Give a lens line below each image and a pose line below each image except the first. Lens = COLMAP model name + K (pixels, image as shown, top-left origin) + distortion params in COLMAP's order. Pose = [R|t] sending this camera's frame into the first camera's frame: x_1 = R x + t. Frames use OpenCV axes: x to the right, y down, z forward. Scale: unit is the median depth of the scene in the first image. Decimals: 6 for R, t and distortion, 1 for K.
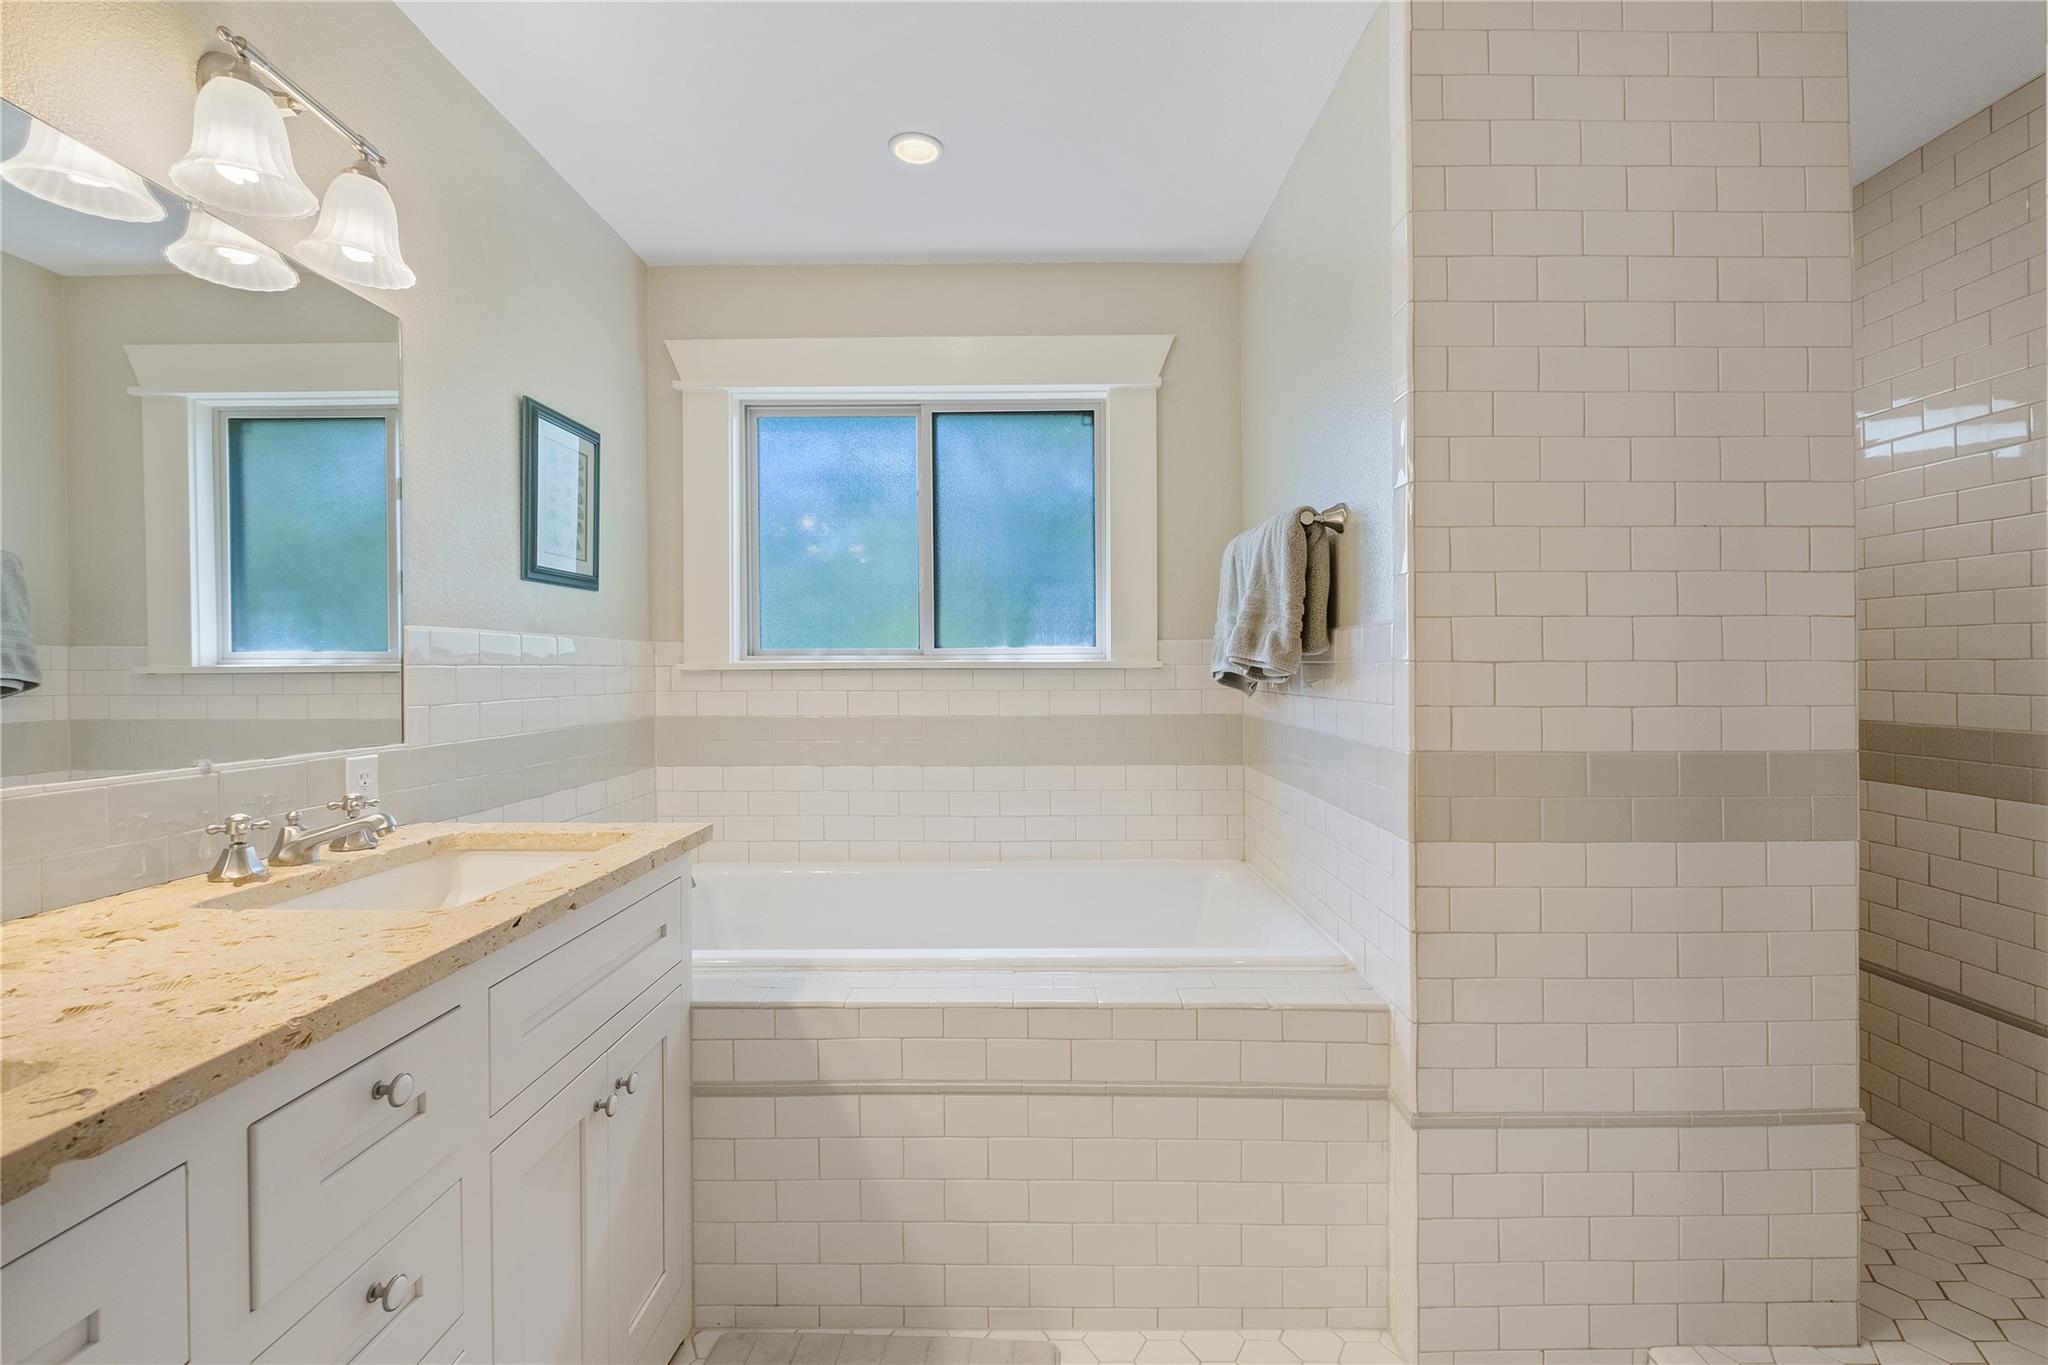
lens RADIAL K [[904.1, 0, 1026.2], [0, 904.1, 678.5], [0, 0, 1]] dist [0.004169, -0.001590]
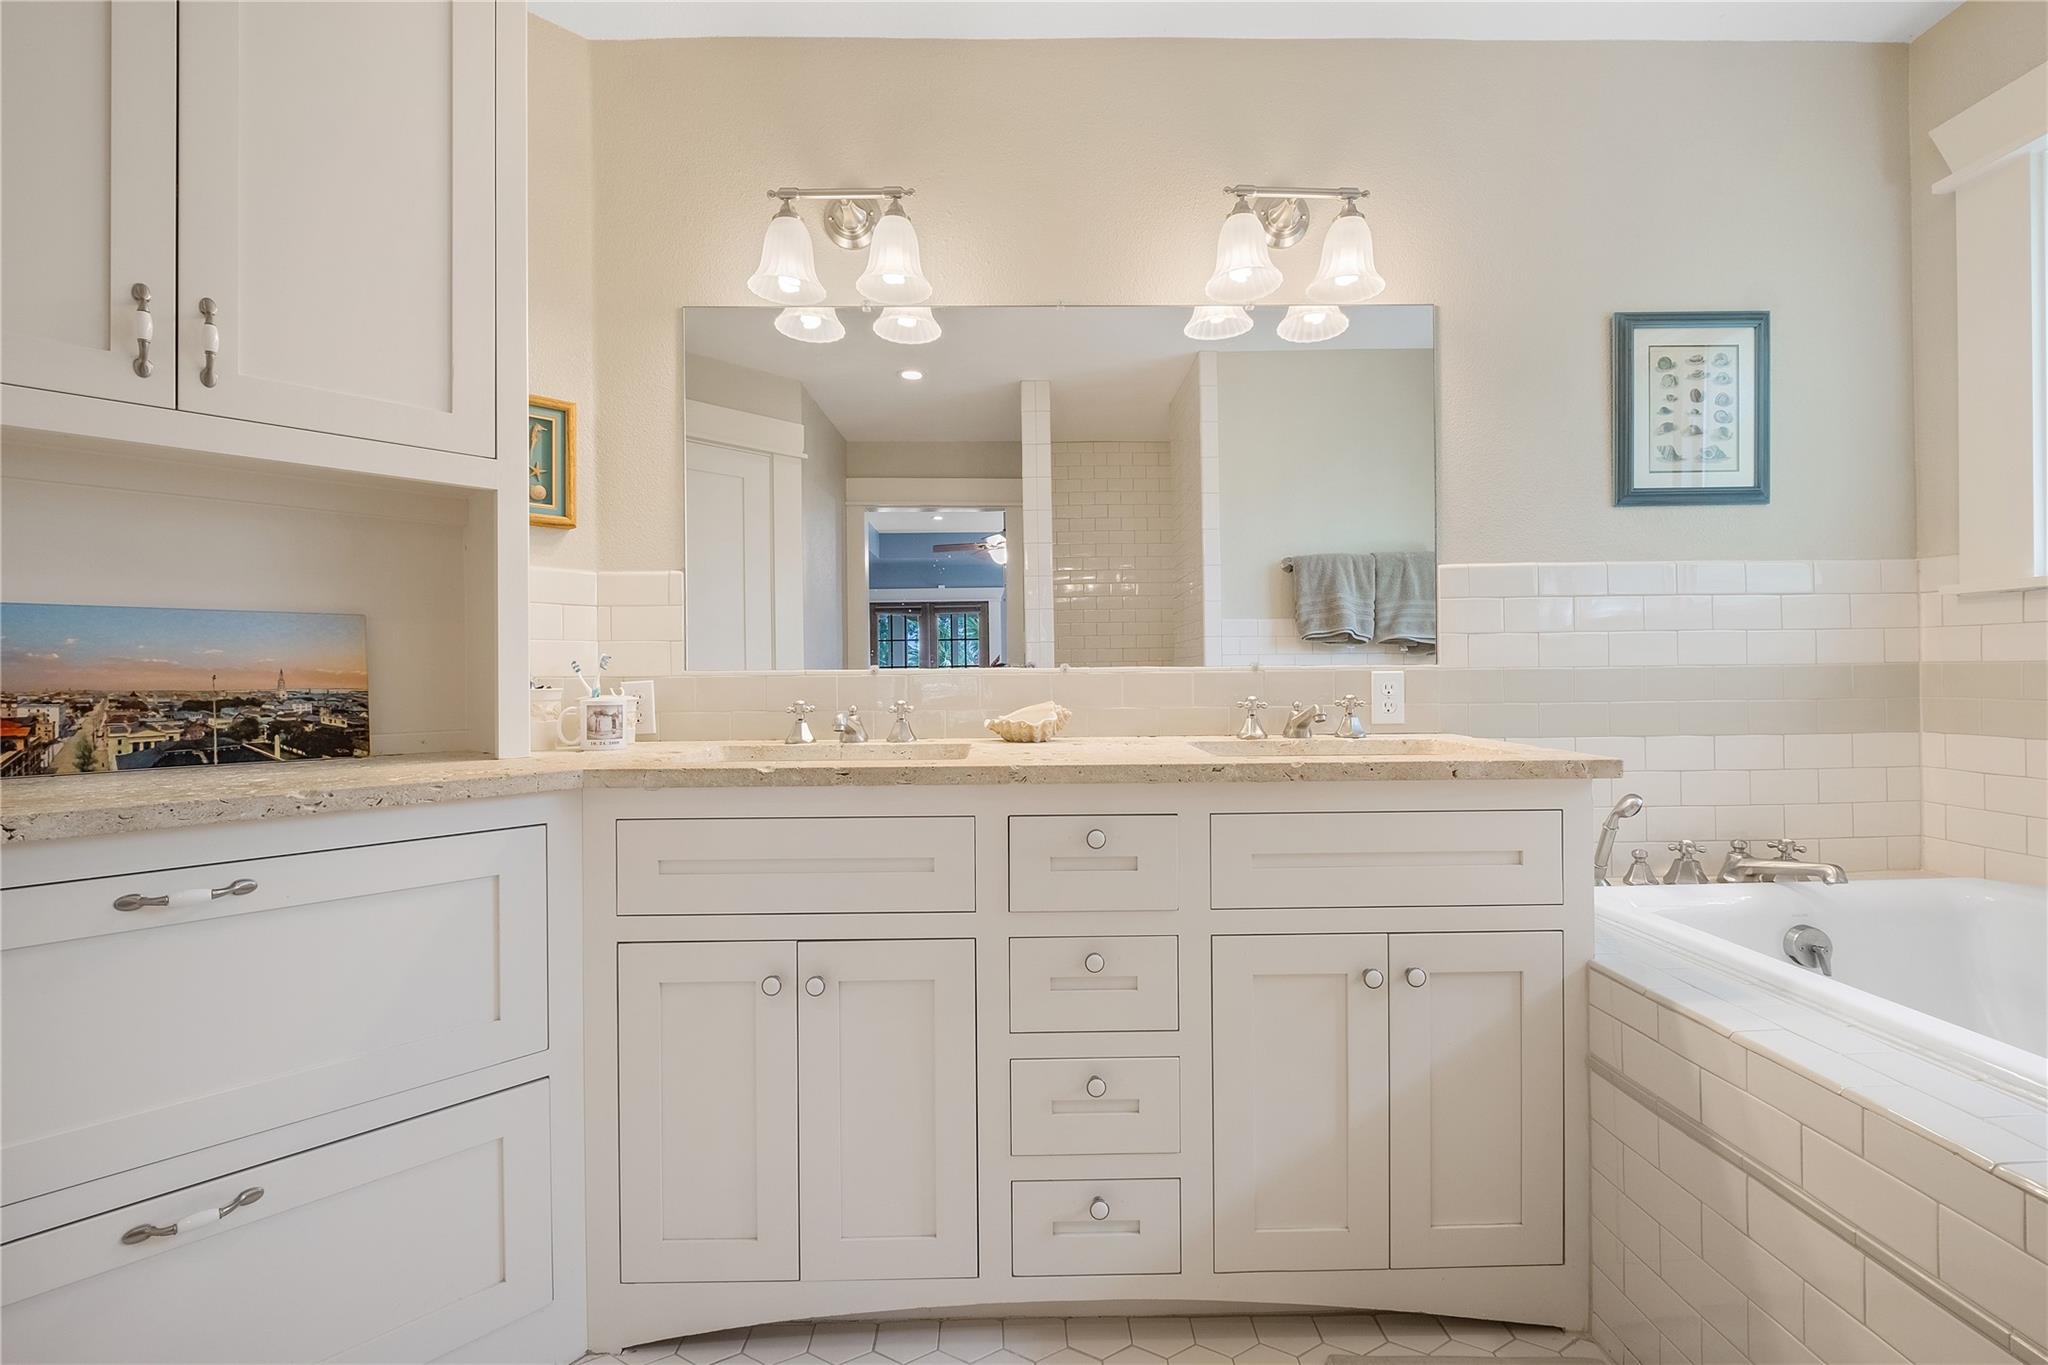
lens RADIAL K [[904.1, 0, 1024.0], [0, 904.1, 679.9], [0, 0, 1]] dist [0.004169, -0.001590]
pose [[0.023793, 0.009432, -0.999672, 0.476745], [-0.001136, 0.999955, 0.009408, 0.080934], [0.999716, 0.000912, 0.023803, 0.434967]]
